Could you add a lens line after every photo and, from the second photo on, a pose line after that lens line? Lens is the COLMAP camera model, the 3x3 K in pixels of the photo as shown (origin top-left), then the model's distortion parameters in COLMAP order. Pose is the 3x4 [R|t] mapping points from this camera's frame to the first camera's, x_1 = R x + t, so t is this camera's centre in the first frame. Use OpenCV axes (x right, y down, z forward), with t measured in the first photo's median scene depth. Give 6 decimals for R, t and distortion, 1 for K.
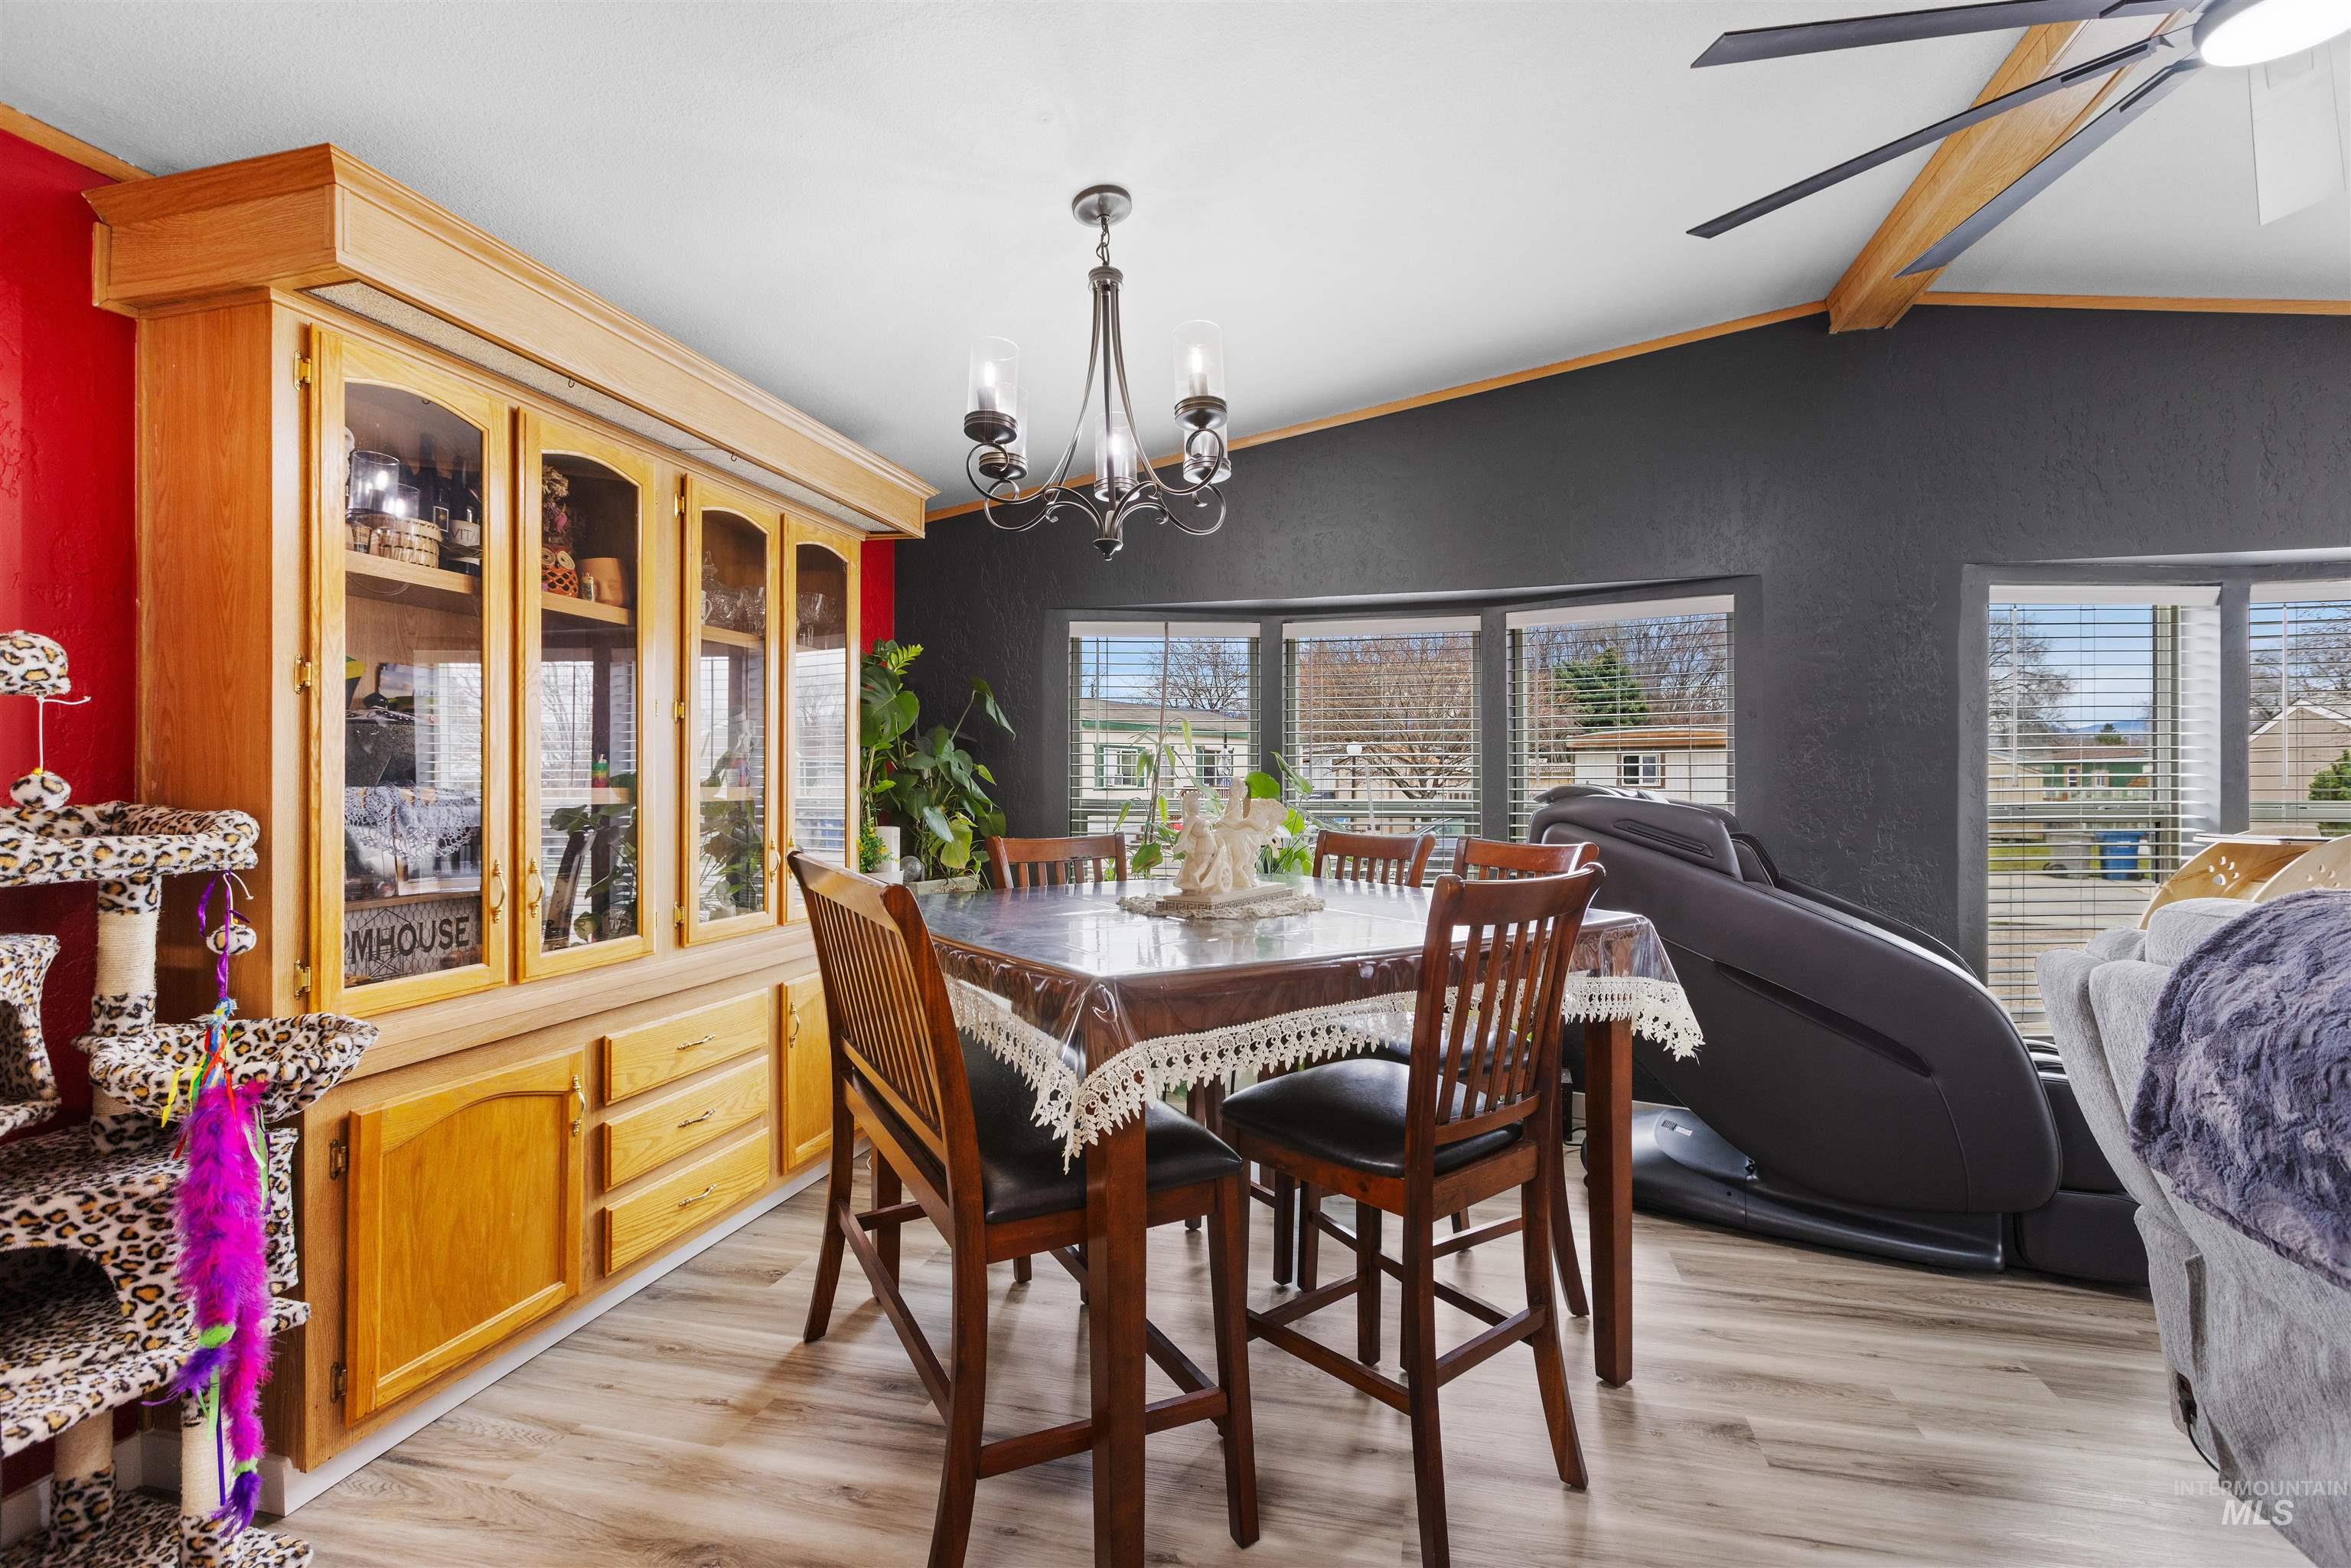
lens RADIAL K [[1041.5, 0, 1194.3], [0, 1041.5, 780.0], [0, 0, 1]] dist [-0.000306, 0.000382]
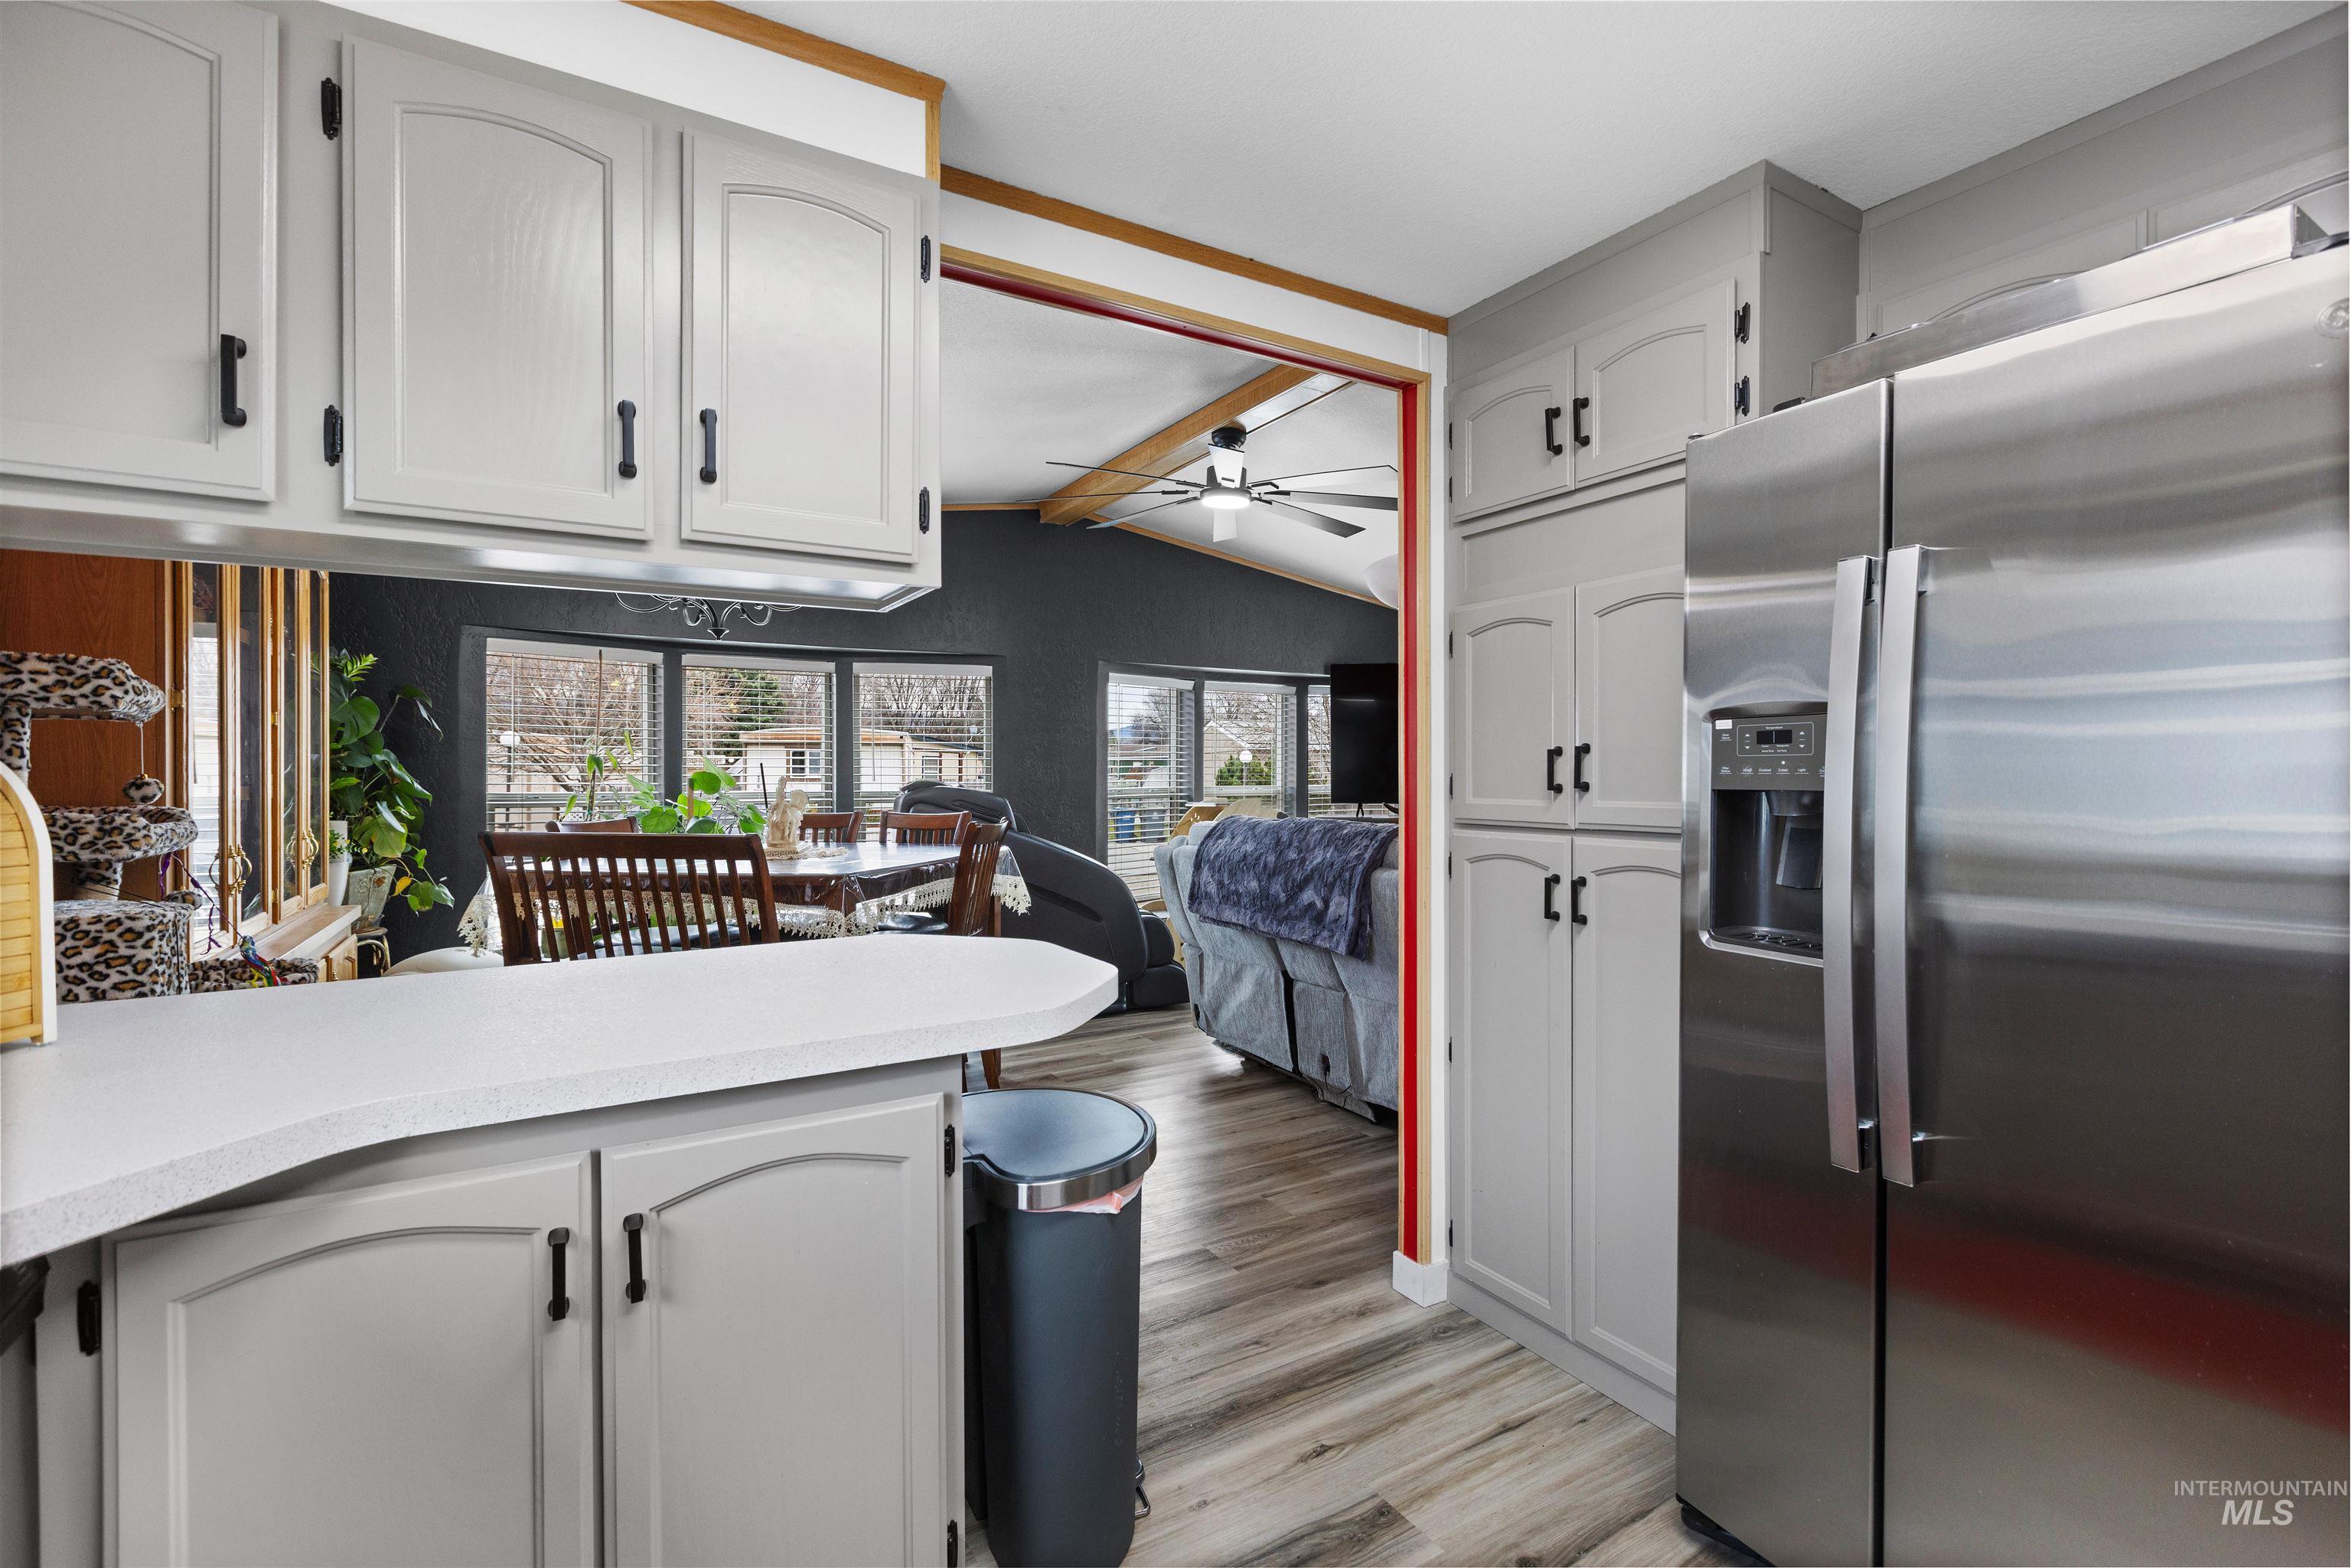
lens RADIAL K [[1041.5, 0, 1167.5], [0, 1041.5, 780.6], [0, 0, 1]] dist [-0.000306, 0.000382]
pose [[0.713495, -0.004139, 0.700648, -0.528877], [-0.002605, 0.999960, 0.008560, -0.009742], [-0.700655, -0.007932, 0.713456, -0.461765]]
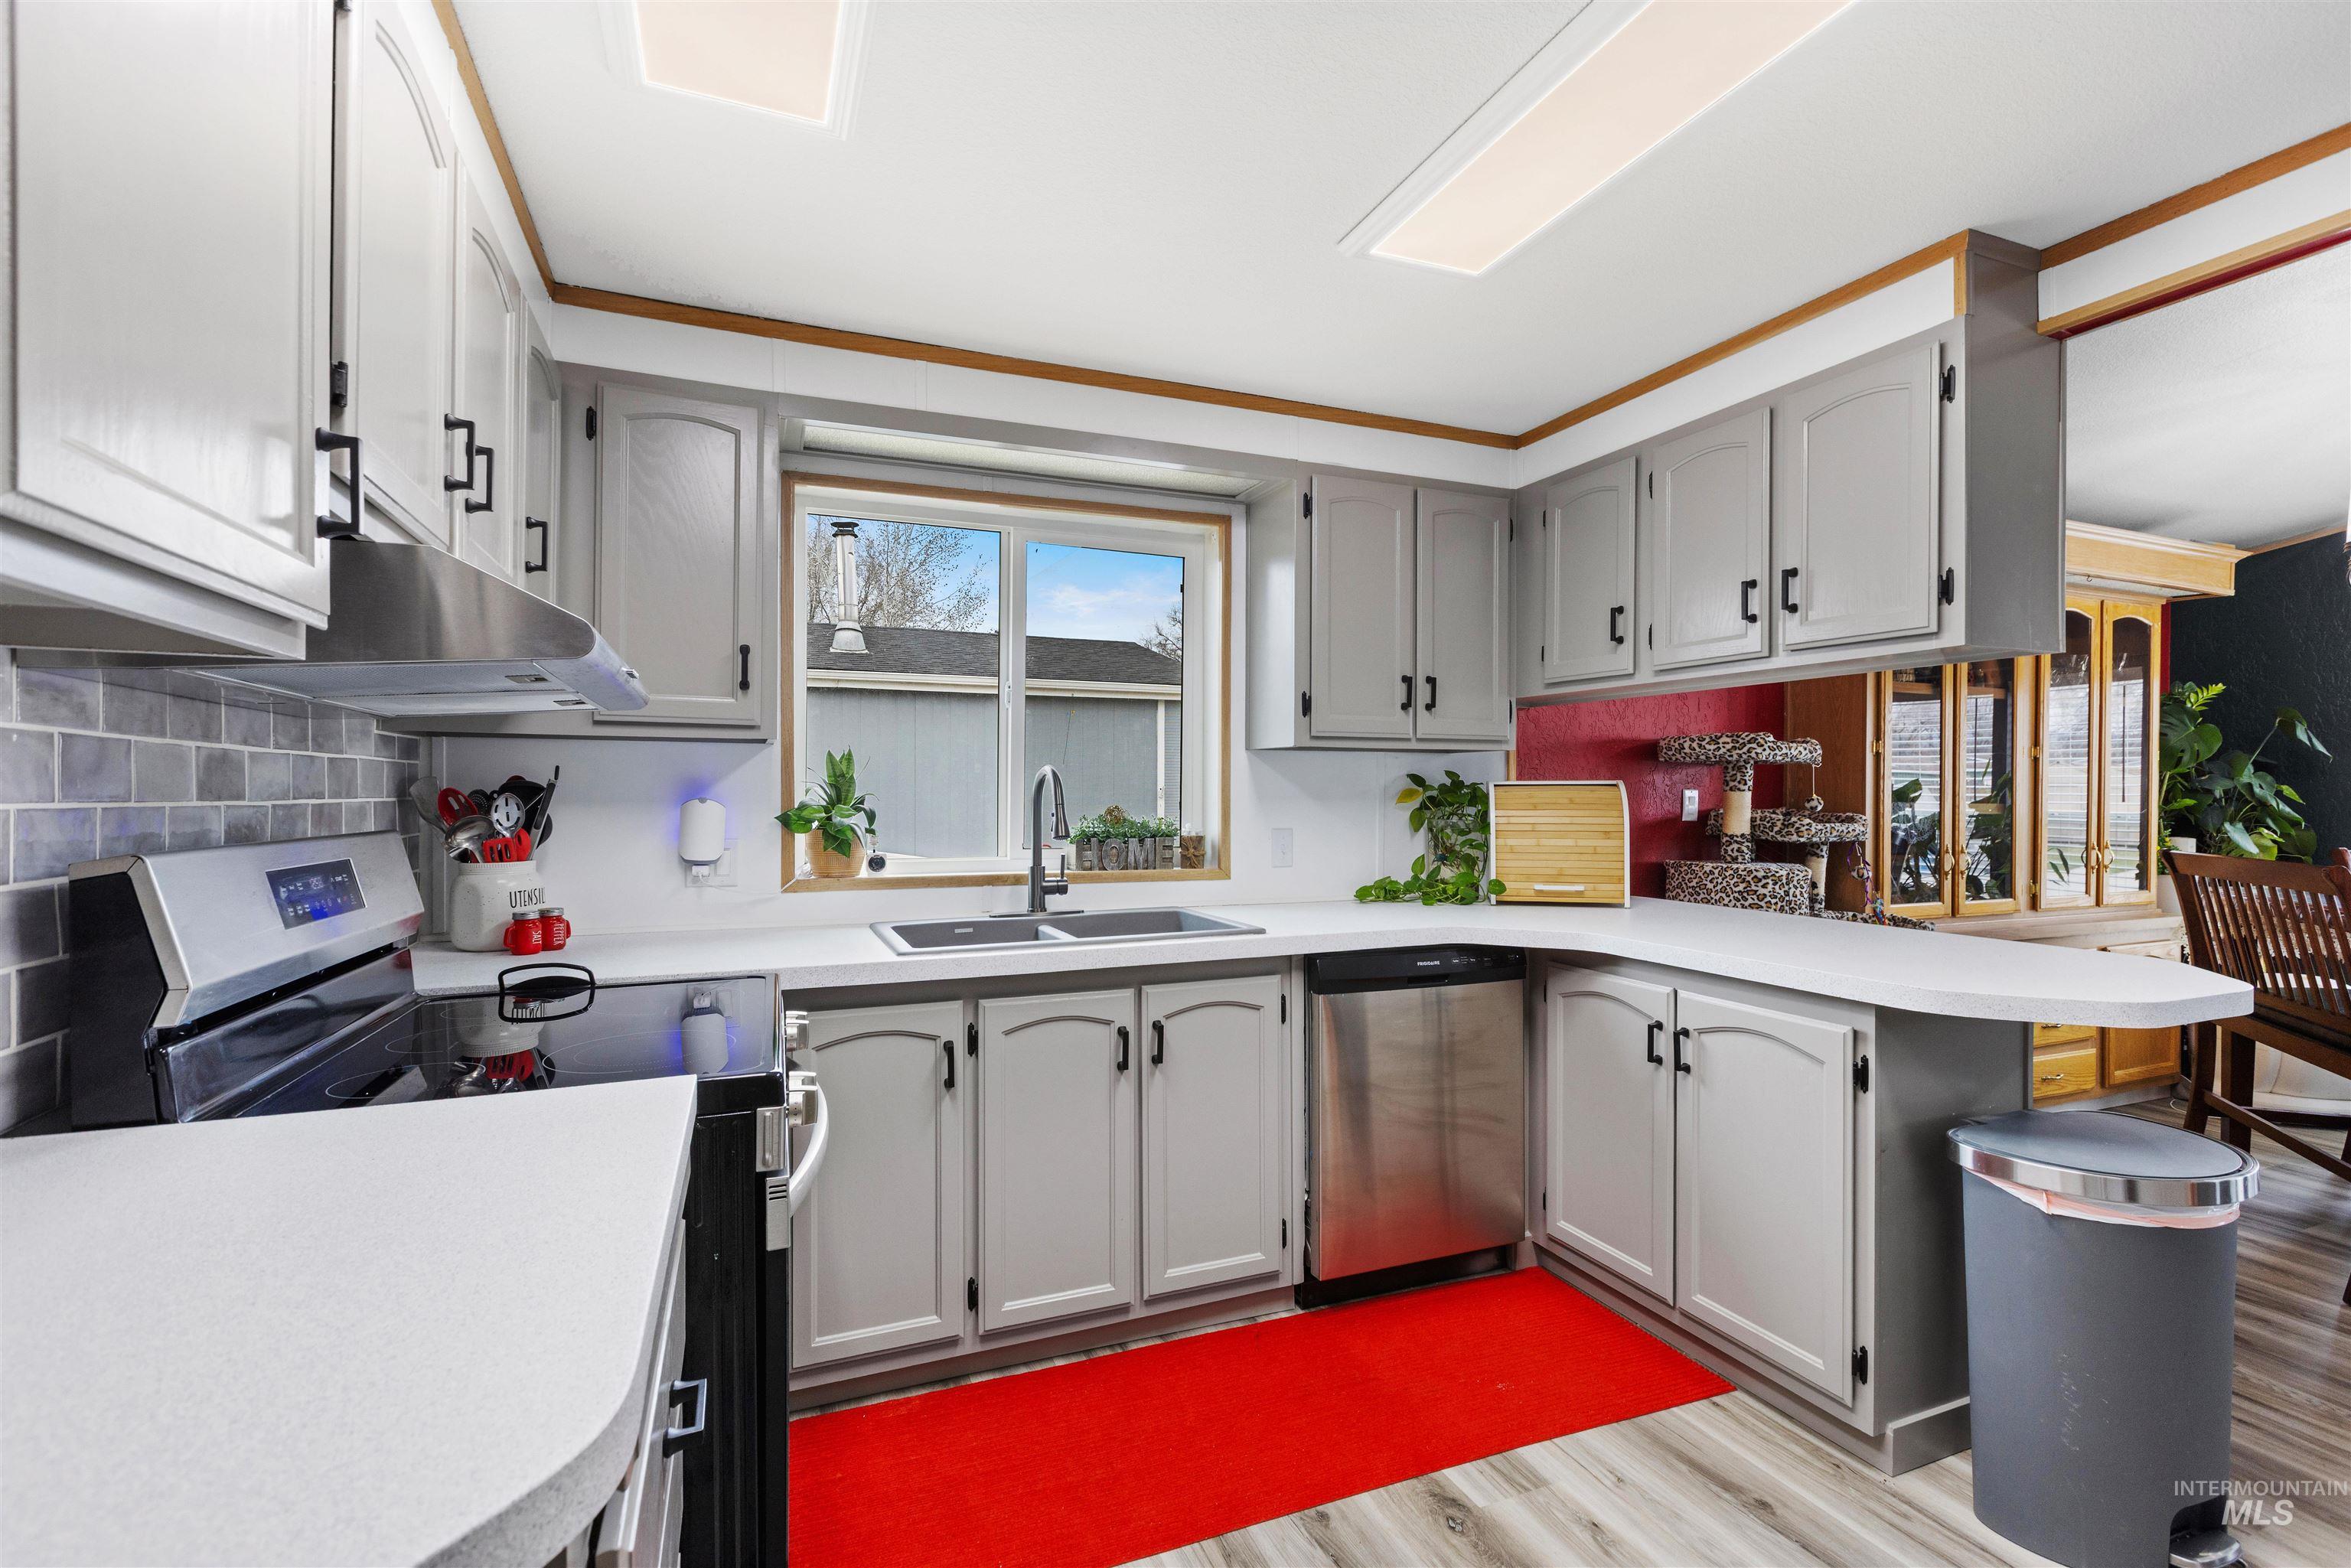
lens RADIAL K [[1041.5, 0, 1178.0], [0, 1041.5, 787.5], [0, 0, 1]] dist [-0.000306, 0.000382]
pose [[0.594344, 0.011143, -0.804134, -0.021900], [-0.006622, 0.999938, 0.008963, -0.019175], [0.804184, -0.000002, 0.594381, -0.776767]]
